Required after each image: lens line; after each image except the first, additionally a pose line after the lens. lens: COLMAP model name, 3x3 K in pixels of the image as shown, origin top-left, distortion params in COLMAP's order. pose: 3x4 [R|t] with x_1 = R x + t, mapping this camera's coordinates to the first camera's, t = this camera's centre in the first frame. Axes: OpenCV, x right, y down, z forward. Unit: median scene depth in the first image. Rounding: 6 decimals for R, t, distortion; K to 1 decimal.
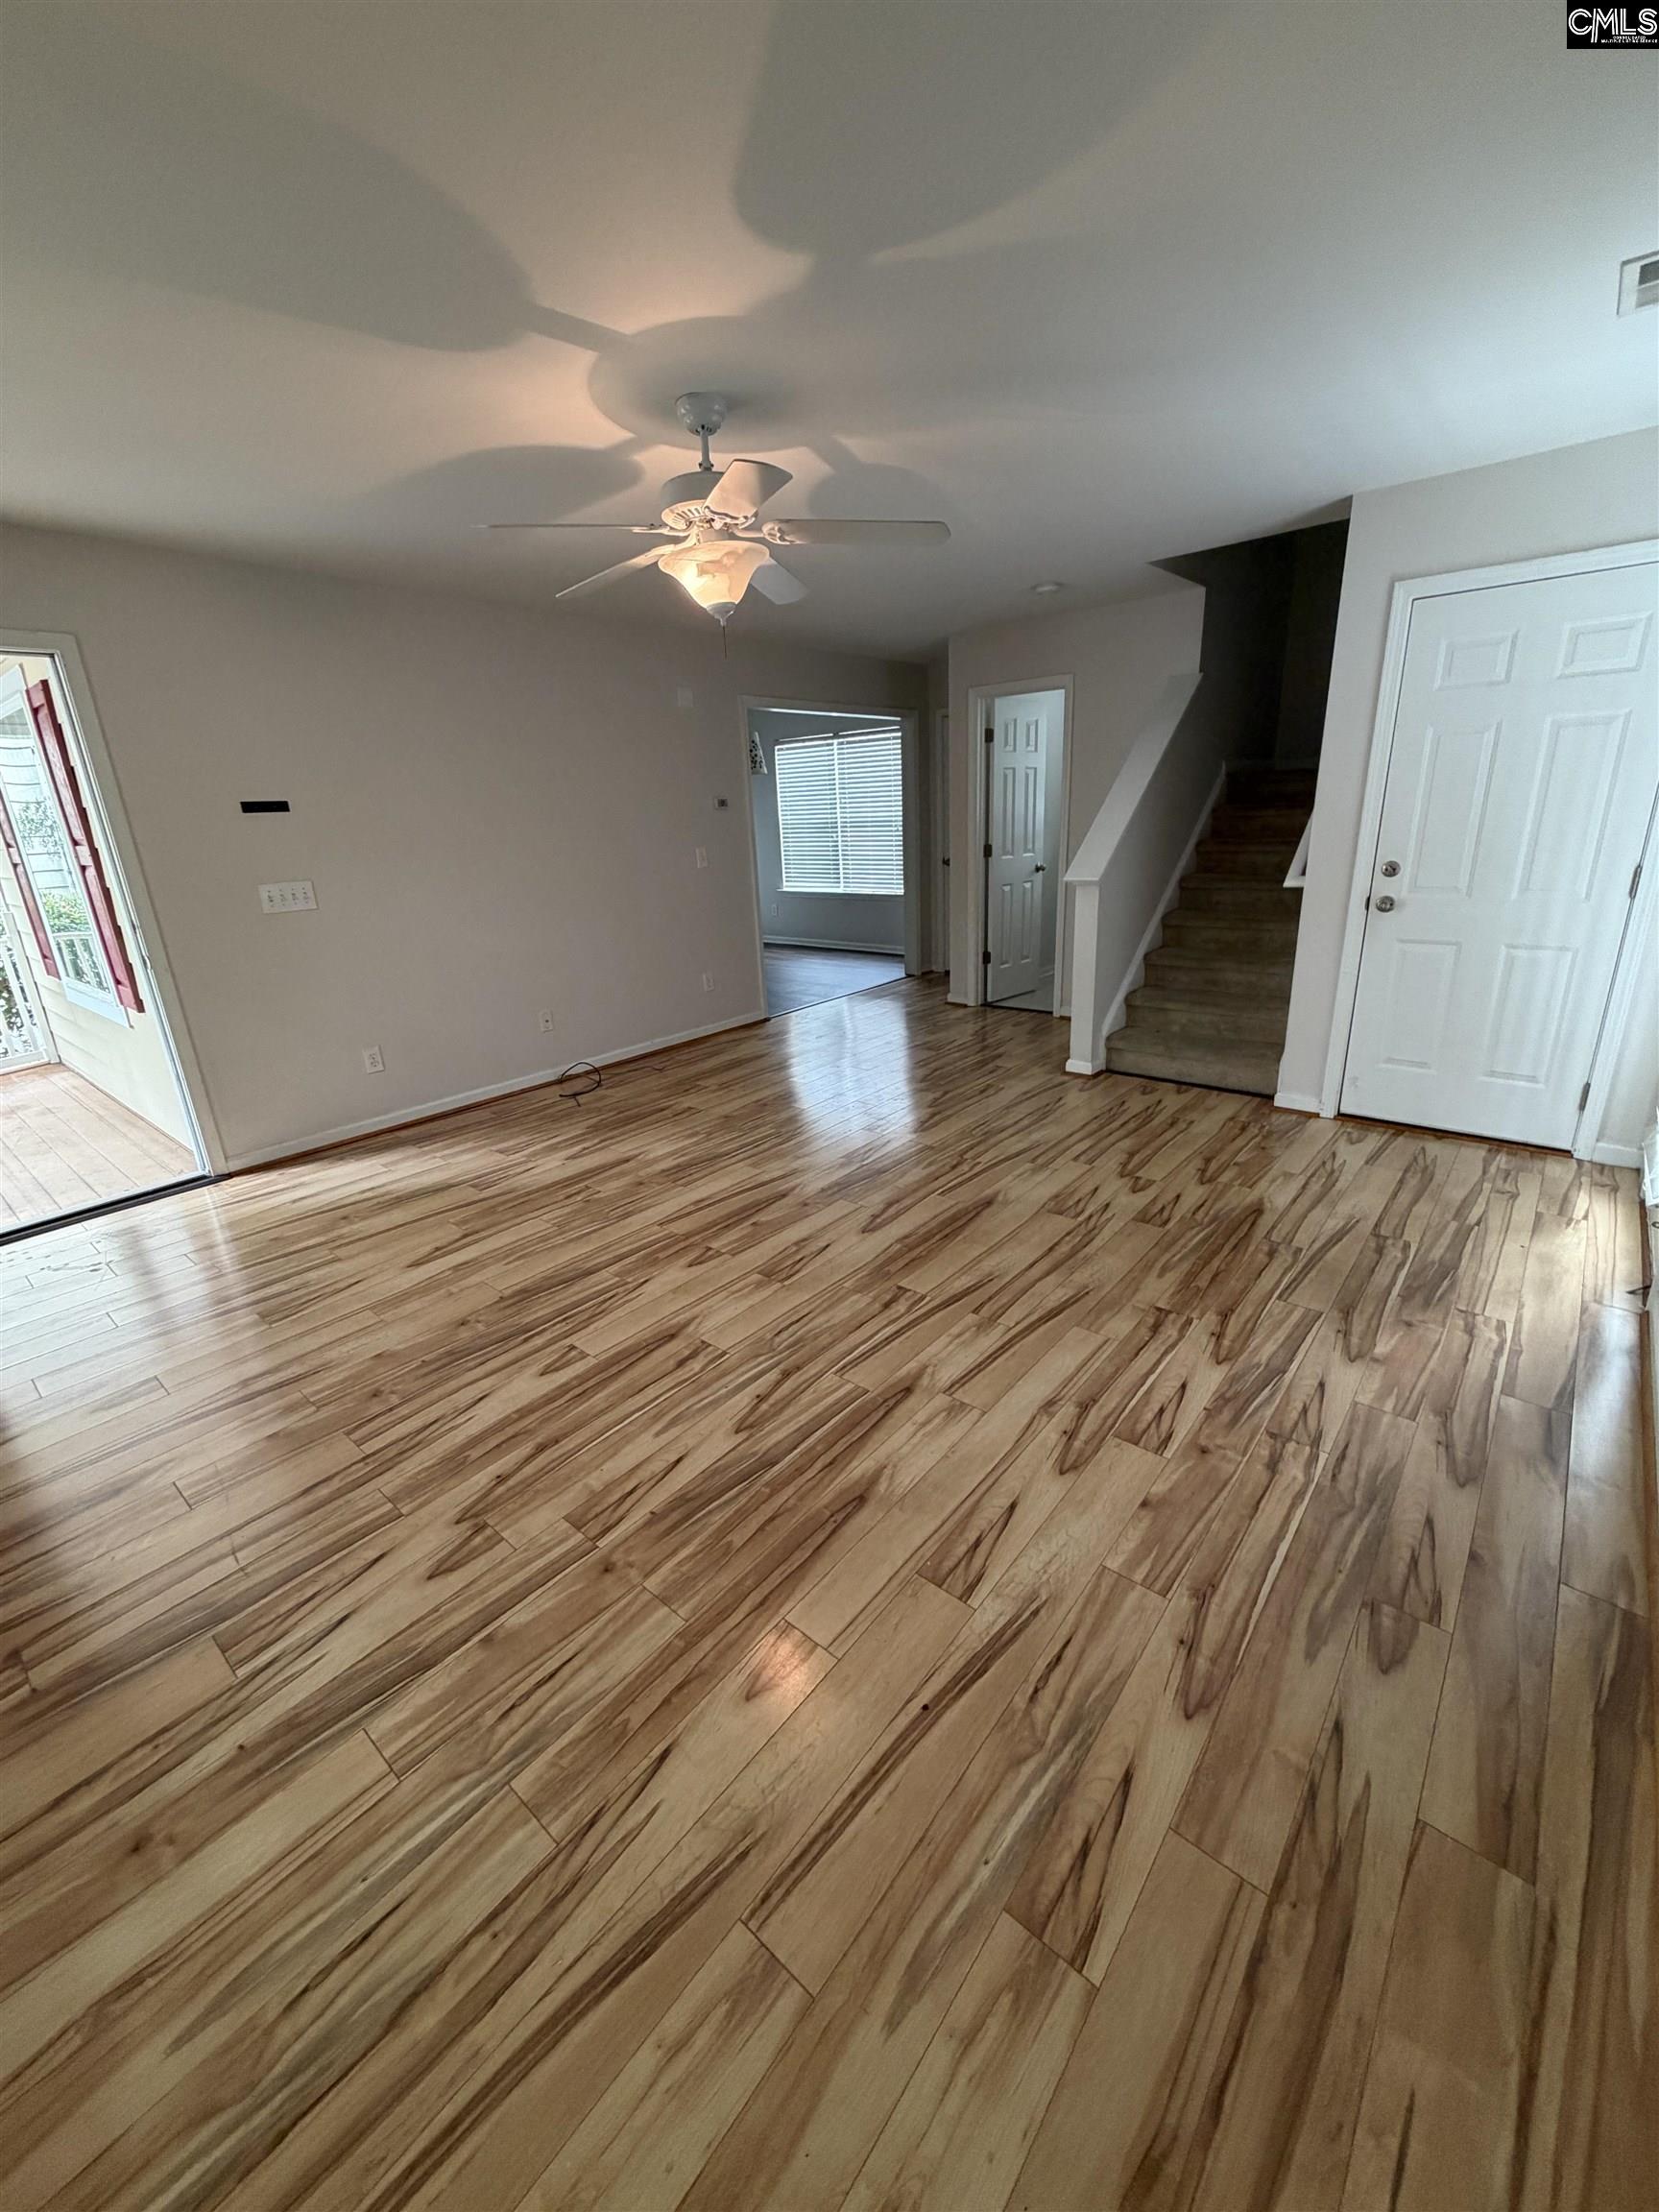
lens RADIAL K [[879.6, 0, 832.5], [0, 879.6, 1102.0], [0, 0, 1]] dist [-0.000647, -0.000134]
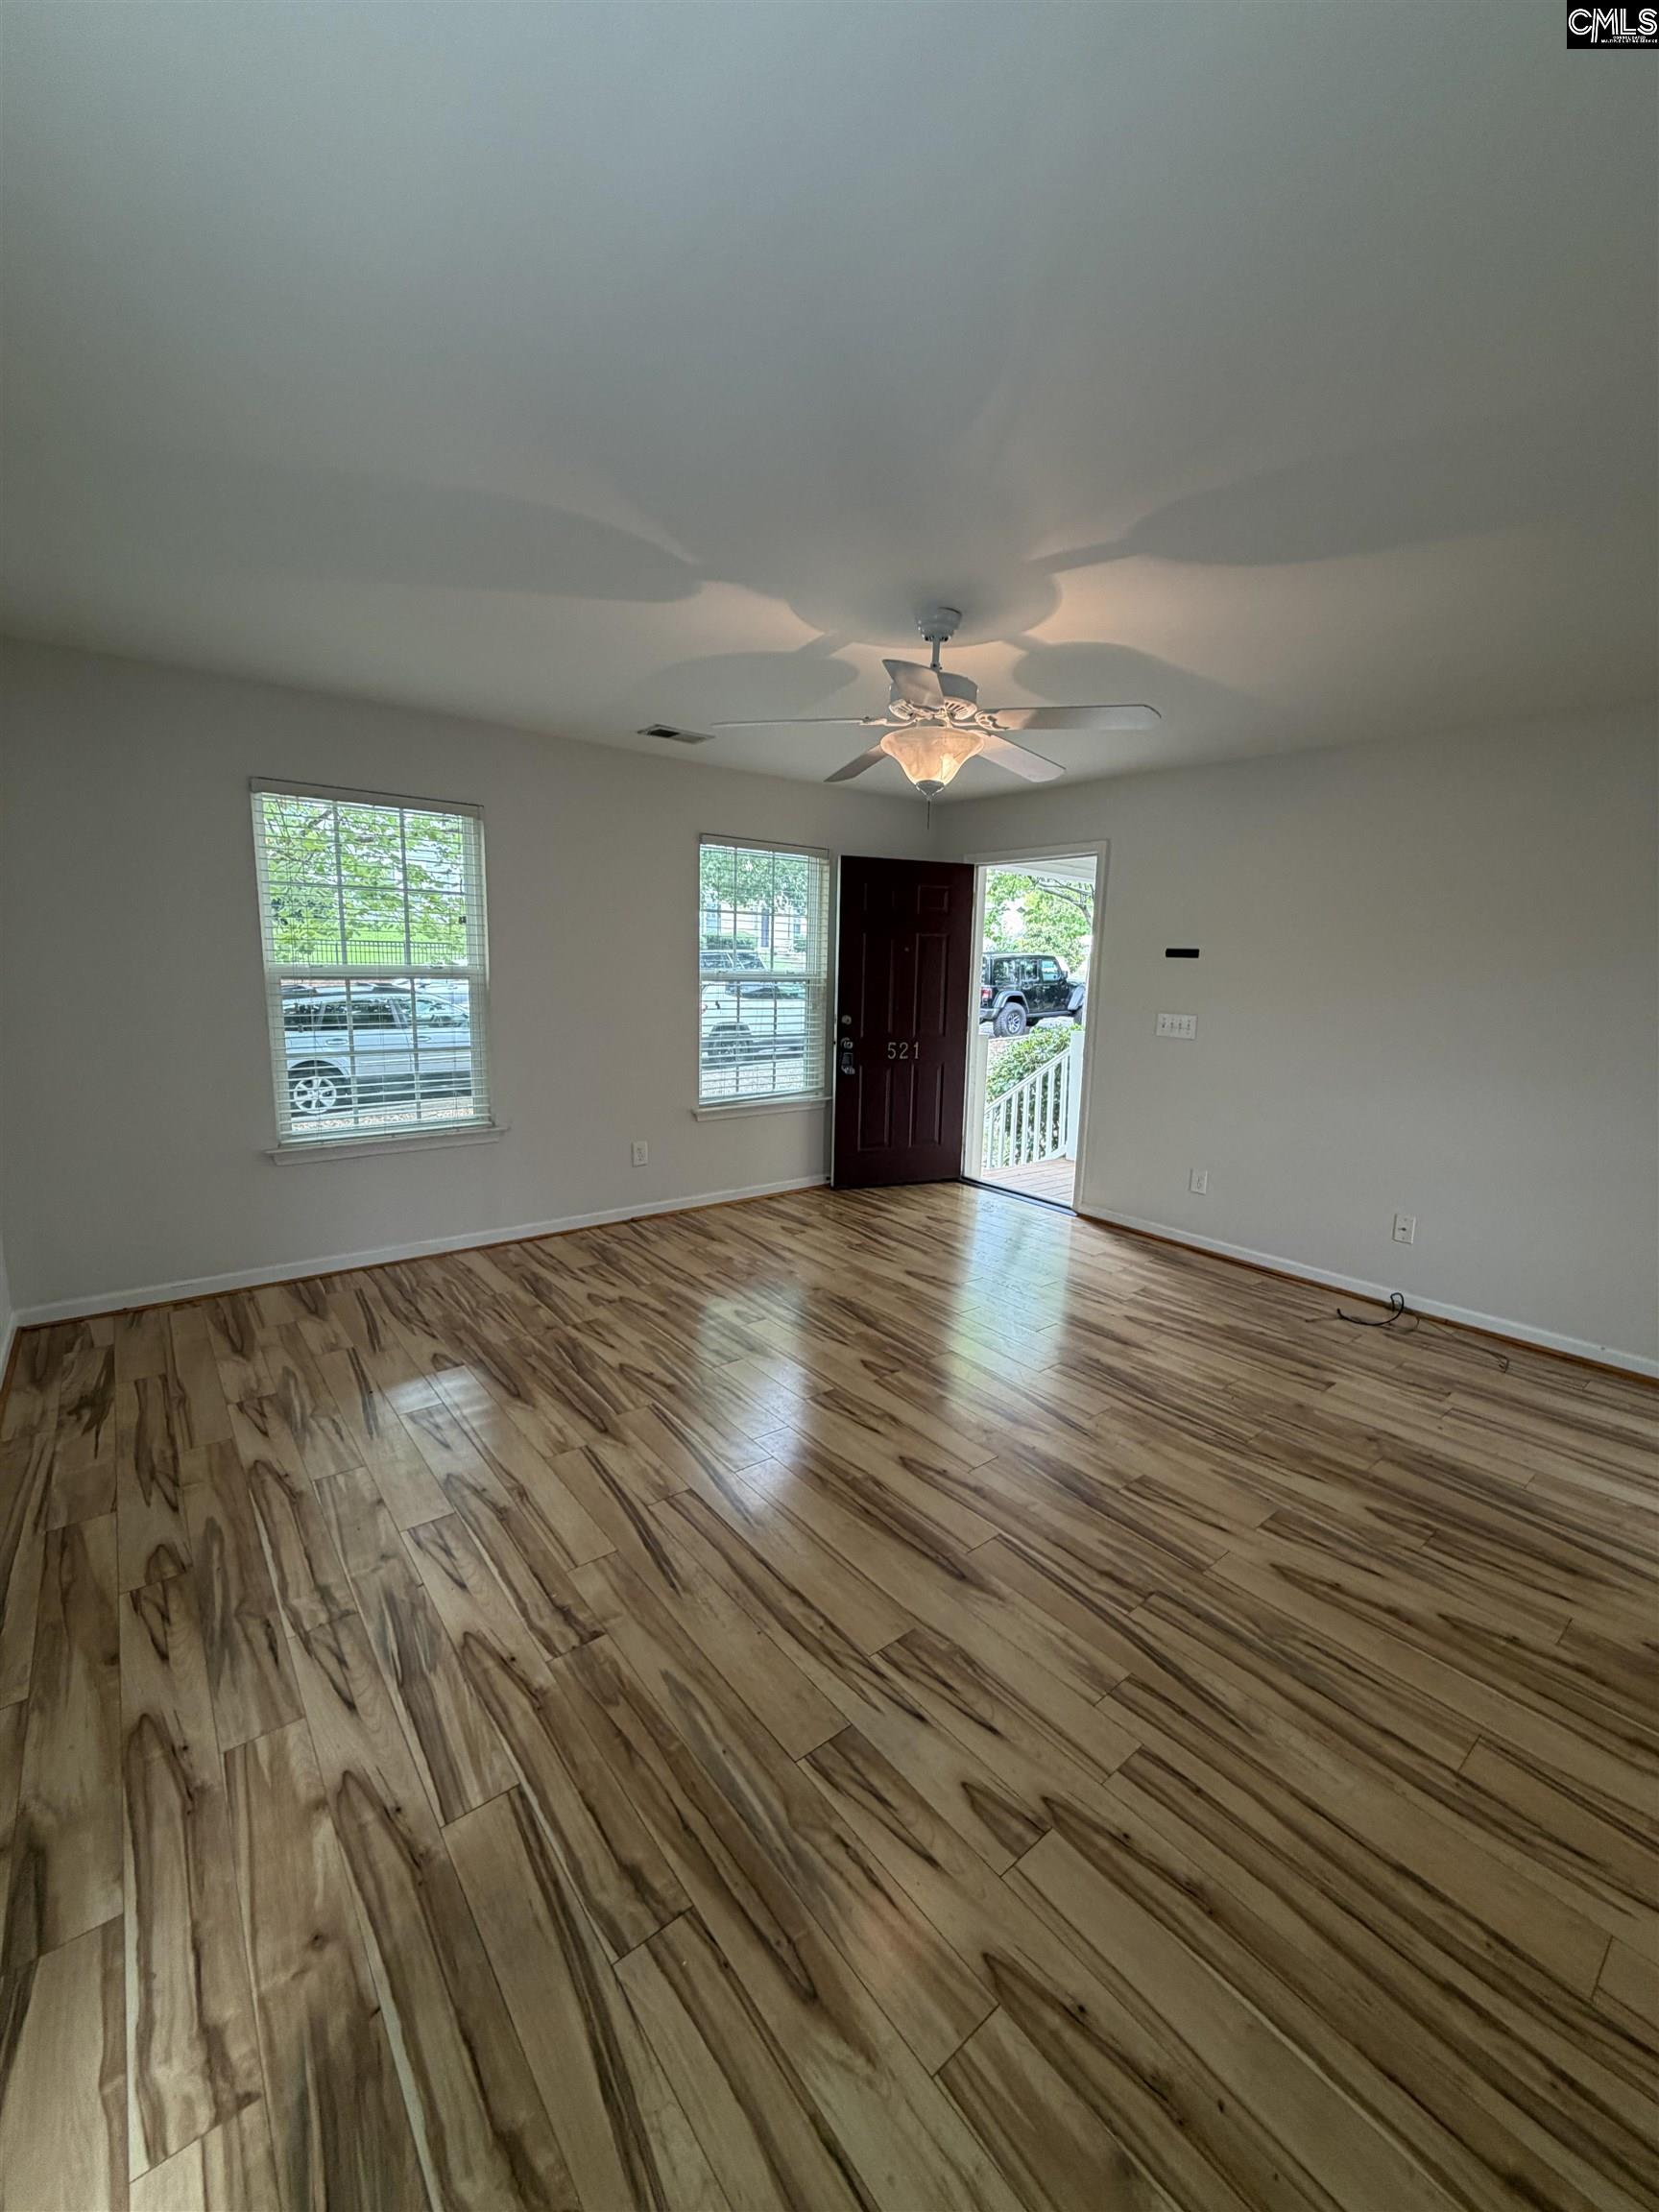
lens RADIAL K [[882.8, 0, 830.8], [0, 882.8, 1100.8], [0, 0, 1]] dist [-0.002141, 0.000653]
pose [[-0.191125, 0.194030, -0.962197, 0.998953], [-0.334248, 0.908817, 0.249659, -0.440019], [0.922903, 0.369328, -0.108844, 1.143236]]
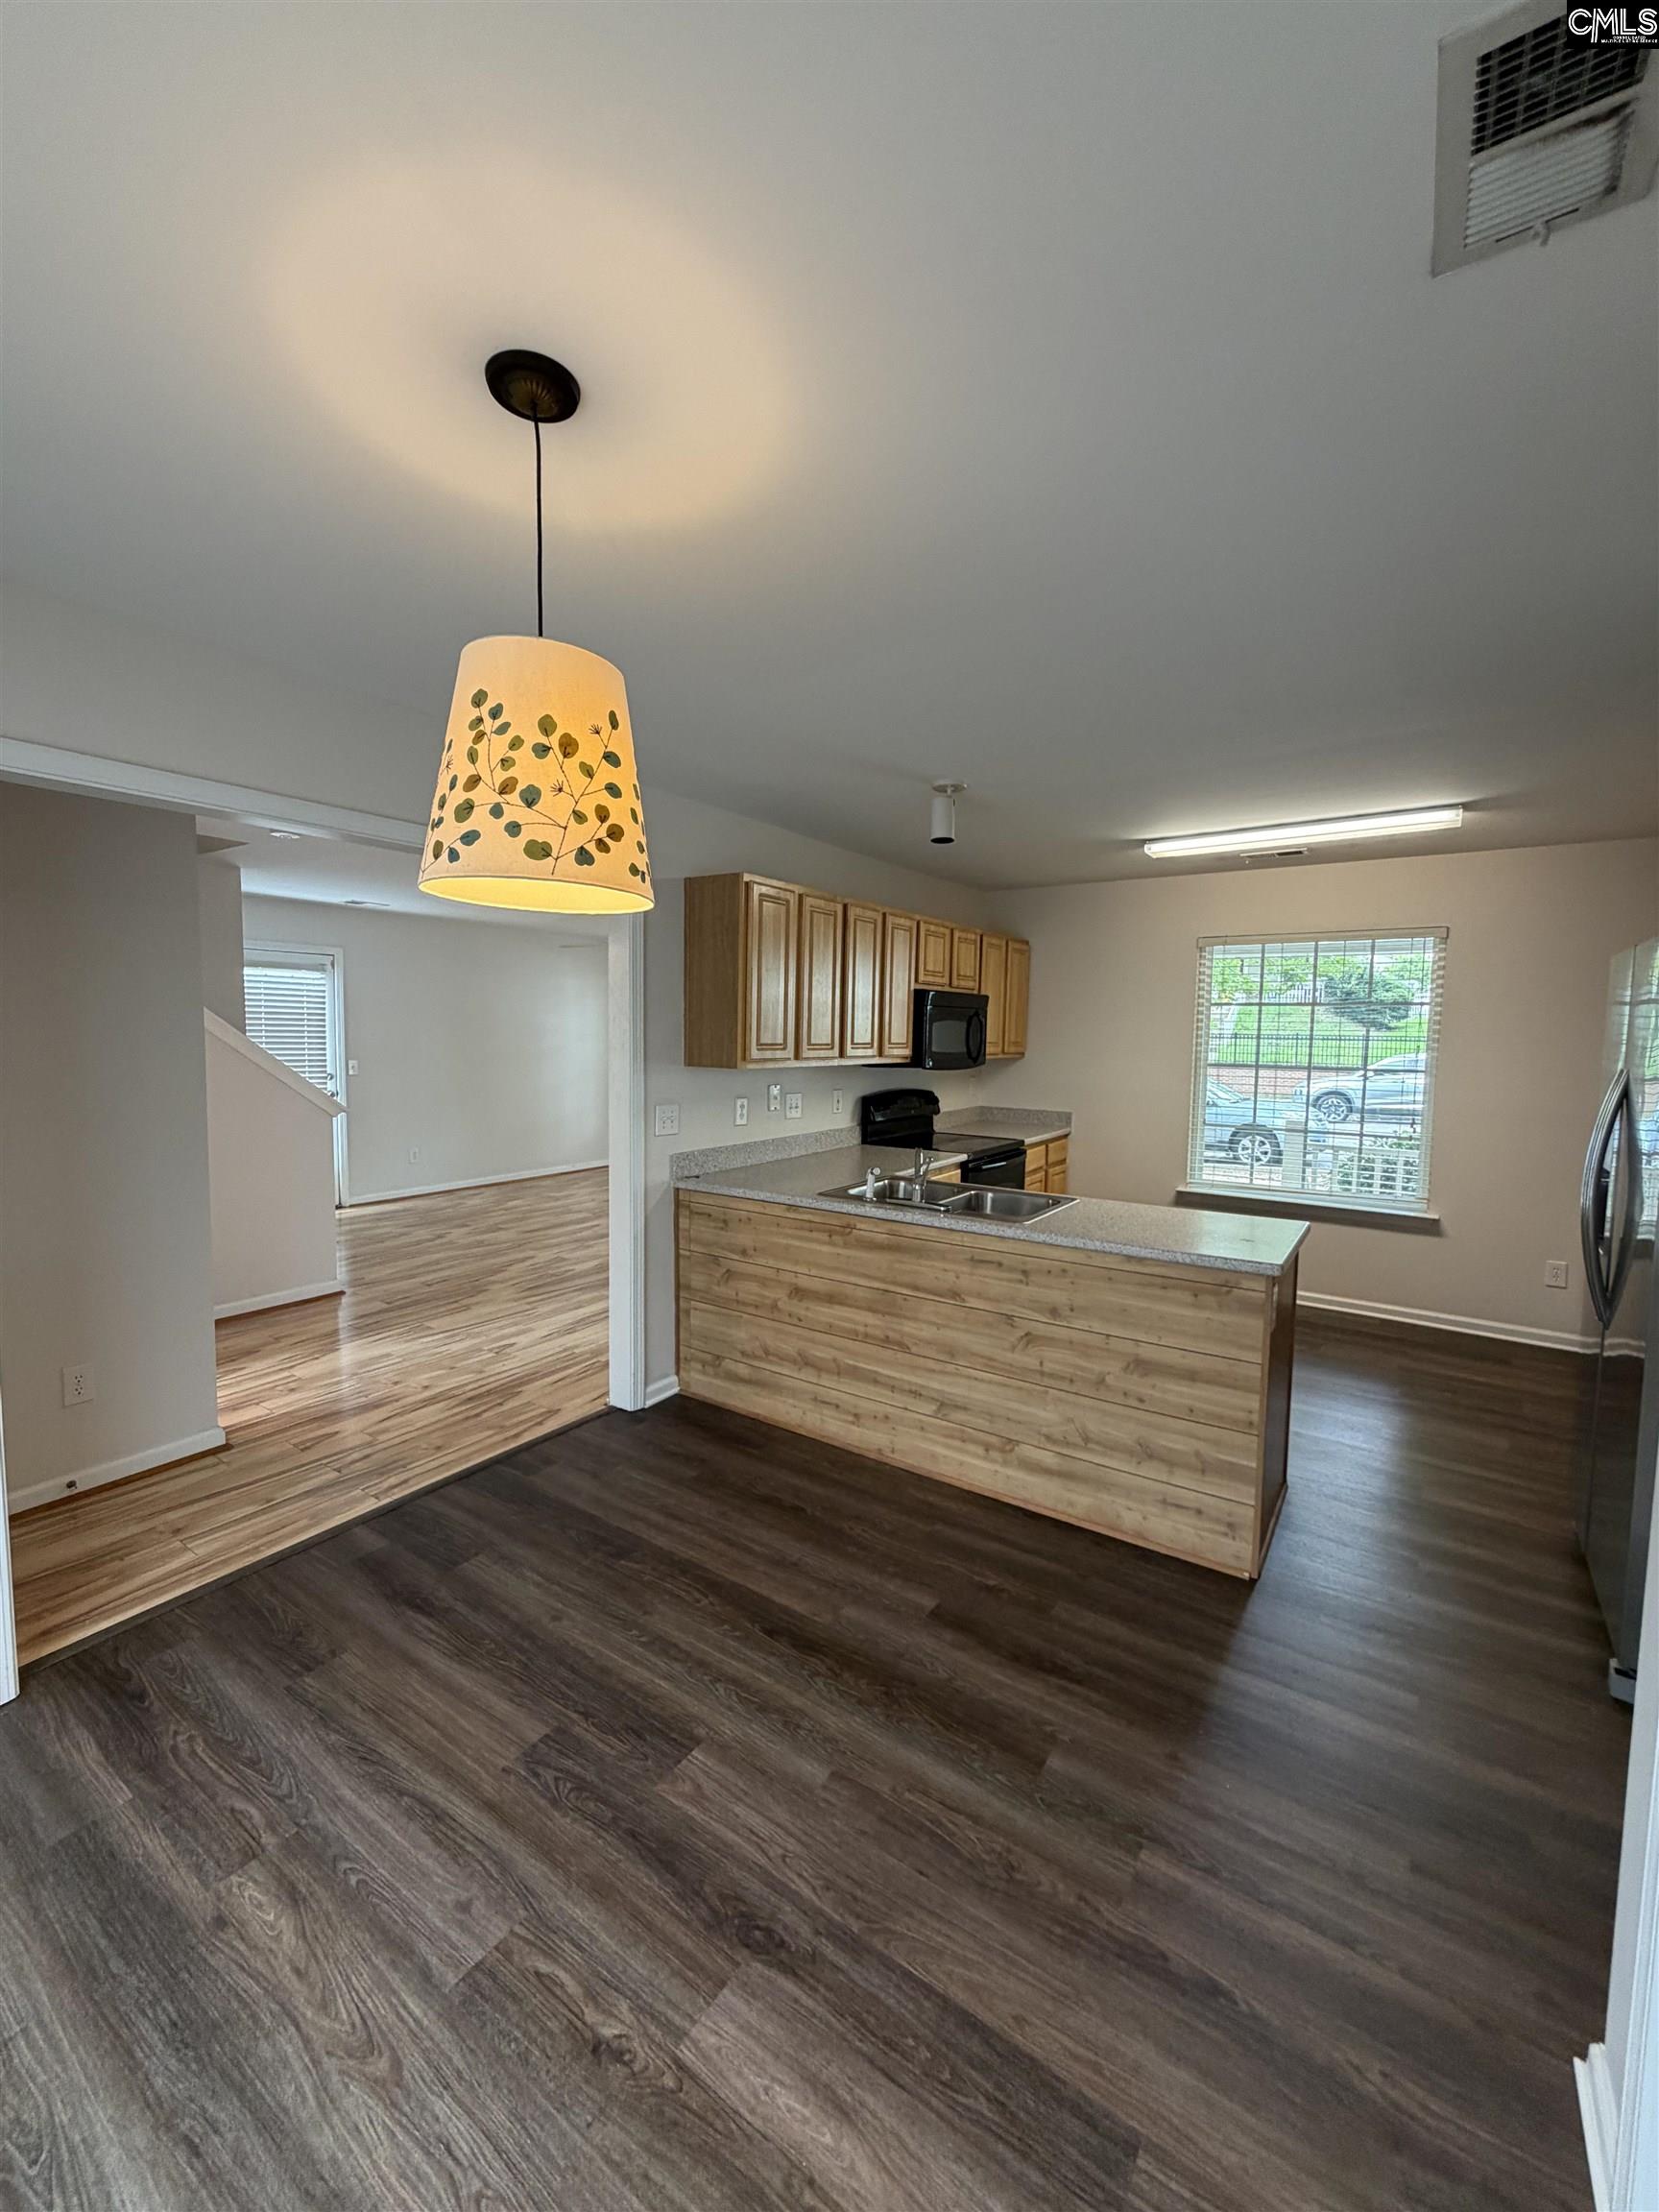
lens RADIAL K [[882.8, 0, 830.8], [0, 882.8, 1100.8], [0, 0, 1]] dist [-0.002141, 0.000653]
pose [[-0.994555, 0.037016, -0.097415, -0.425443], [-0.005126, 0.916281, 0.400503, -1.282196], [0.104085, 0.398822, -0.911102, 3.709563]]
